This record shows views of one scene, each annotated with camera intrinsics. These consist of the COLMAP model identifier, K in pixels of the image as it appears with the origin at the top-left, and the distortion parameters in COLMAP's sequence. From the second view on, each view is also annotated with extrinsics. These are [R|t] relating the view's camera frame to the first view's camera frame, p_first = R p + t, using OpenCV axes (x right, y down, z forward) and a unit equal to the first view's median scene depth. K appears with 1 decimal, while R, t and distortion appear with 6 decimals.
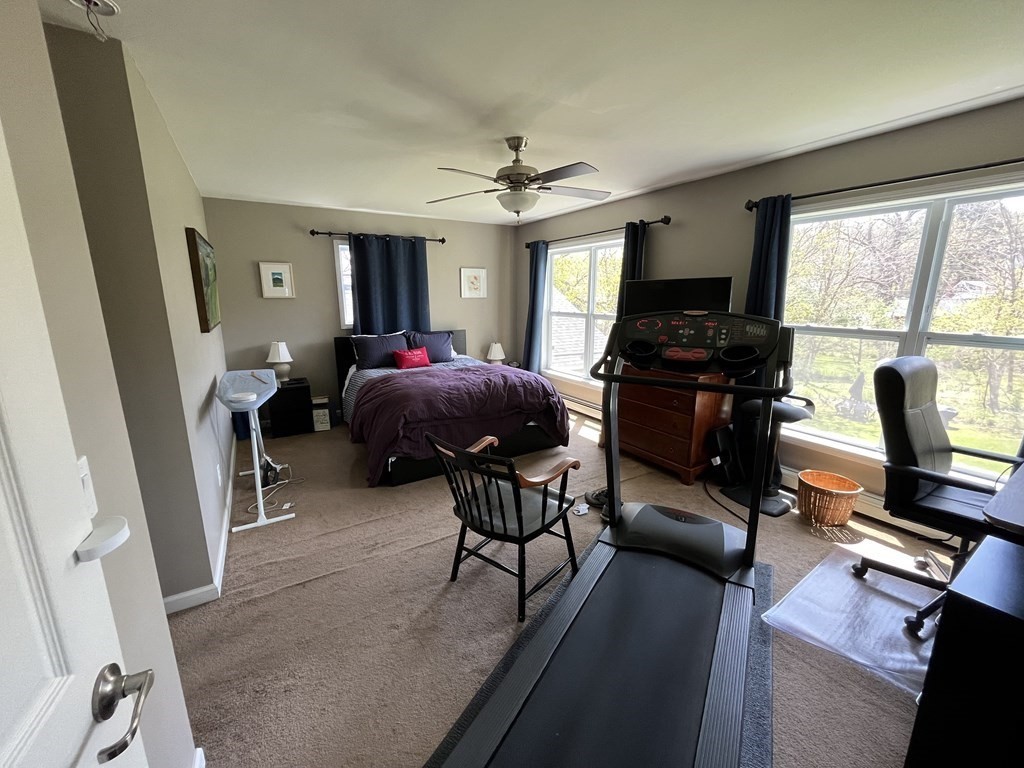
lens RADIAL K [[412.8, 0, 508.3], [0, 412.8, 380.6], [0, 0, 1]] dist [-0.005551, -0.000577]
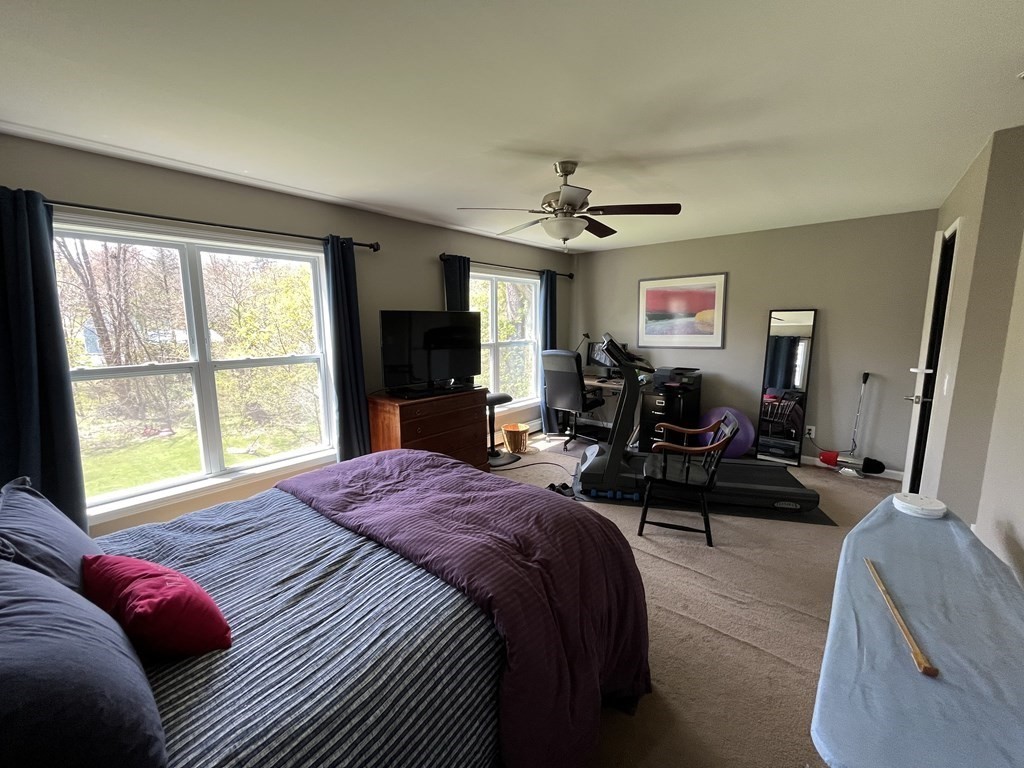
lens RADIAL K [[412.8, 0, 508.3], [0, 412.8, 380.6], [0, 0, 1]] dist [-0.005551, -0.000577]
pose [[-0.299673, -0.131537, 0.944931, -0.807813], [0.206489, 0.958031, 0.198846, -0.287823], [-0.931428, 0.254707, -0.259935, 1.337551]]
